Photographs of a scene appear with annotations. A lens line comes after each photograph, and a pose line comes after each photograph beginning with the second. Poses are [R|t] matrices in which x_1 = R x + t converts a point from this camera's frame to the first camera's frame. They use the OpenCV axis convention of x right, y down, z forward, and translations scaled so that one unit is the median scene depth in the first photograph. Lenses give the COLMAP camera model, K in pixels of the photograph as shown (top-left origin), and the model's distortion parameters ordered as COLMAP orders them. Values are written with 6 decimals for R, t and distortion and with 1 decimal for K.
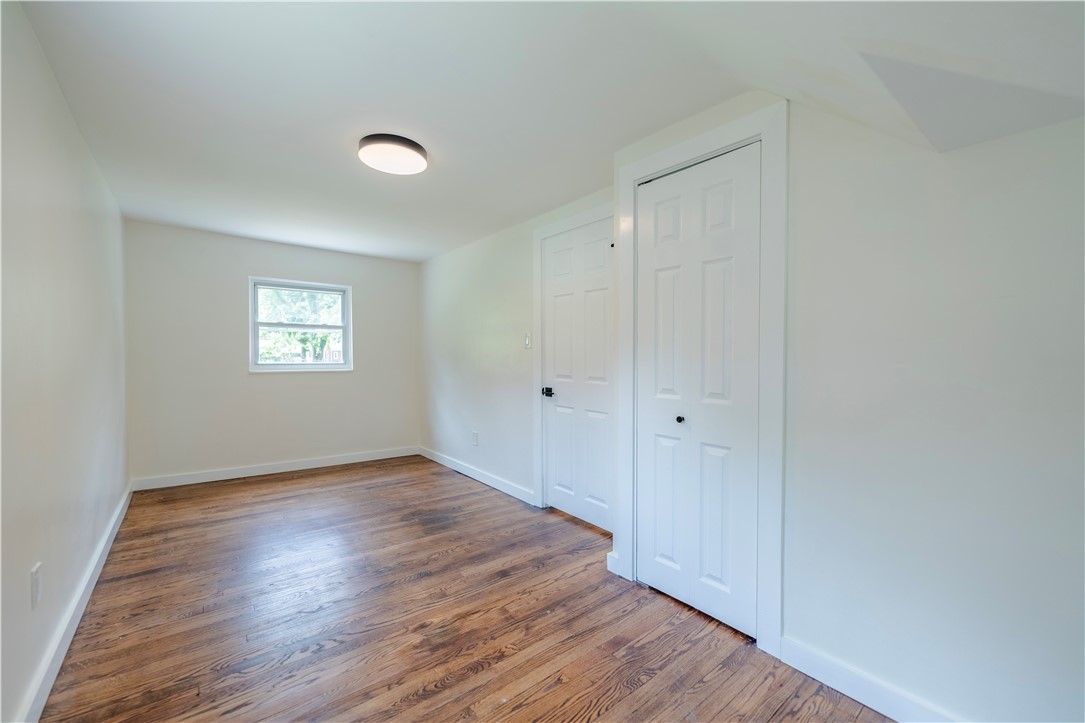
lens RADIAL K [[436.6, 0, 542.5], [0, 436.6, 361.5], [0, 0, 1]] dist [-0.000244, -0.000715]
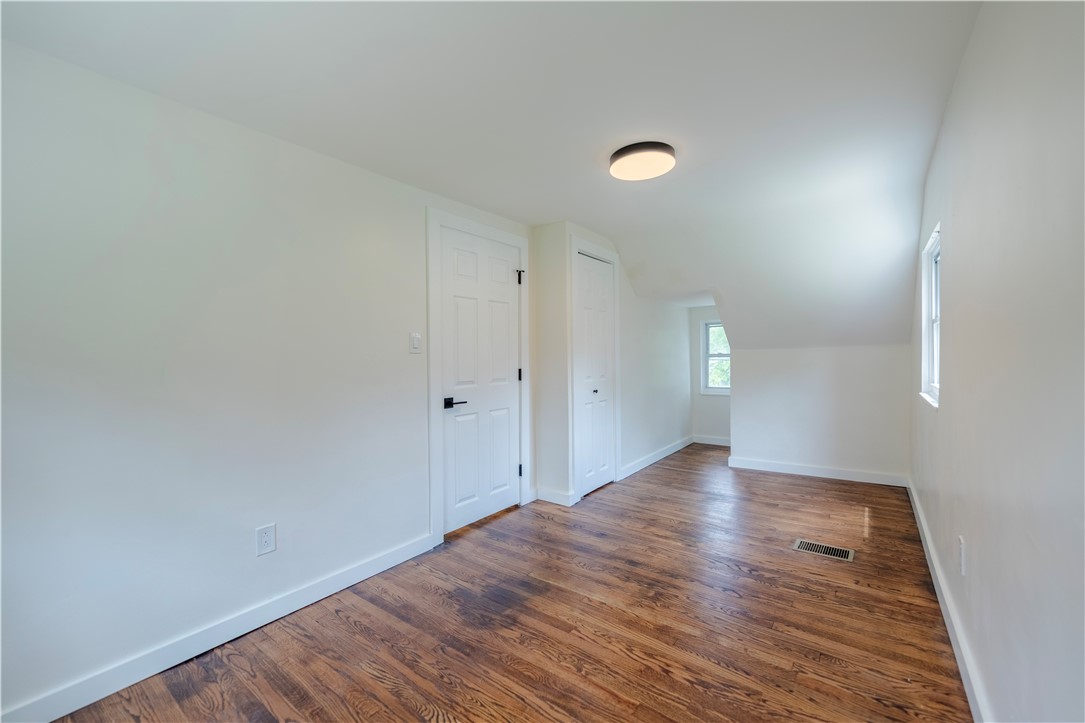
lens RADIAL K [[436.6, 0, 542.5], [0, 436.6, 361.5], [0, 0, 1]] dist [-0.000244, -0.000715]
pose [[-0.254072, -0.013643, 0.967089, -1.109954], [0.030765, 0.999281, 0.022180, -0.033344], [-0.966696, 0.035388, -0.253470, 1.310415]]
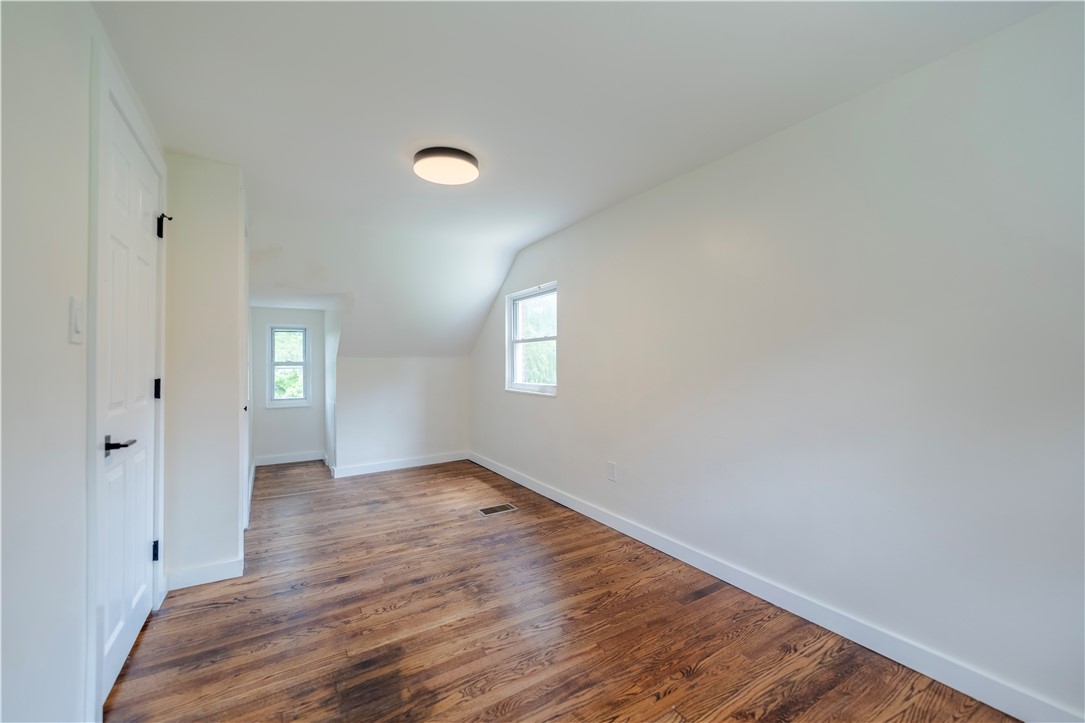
lens RADIAL K [[436.6, 0, 542.5], [0, 436.6, 361.5], [0, 0, 1]] dist [-0.000244, -0.000715]
pose [[-0.993741, -0.002015, 0.111690, -0.591283], [-0.000362, 0.999890, 0.014820, -0.027740], [-0.111708, 0.014687, -0.993633, 1.746803]]
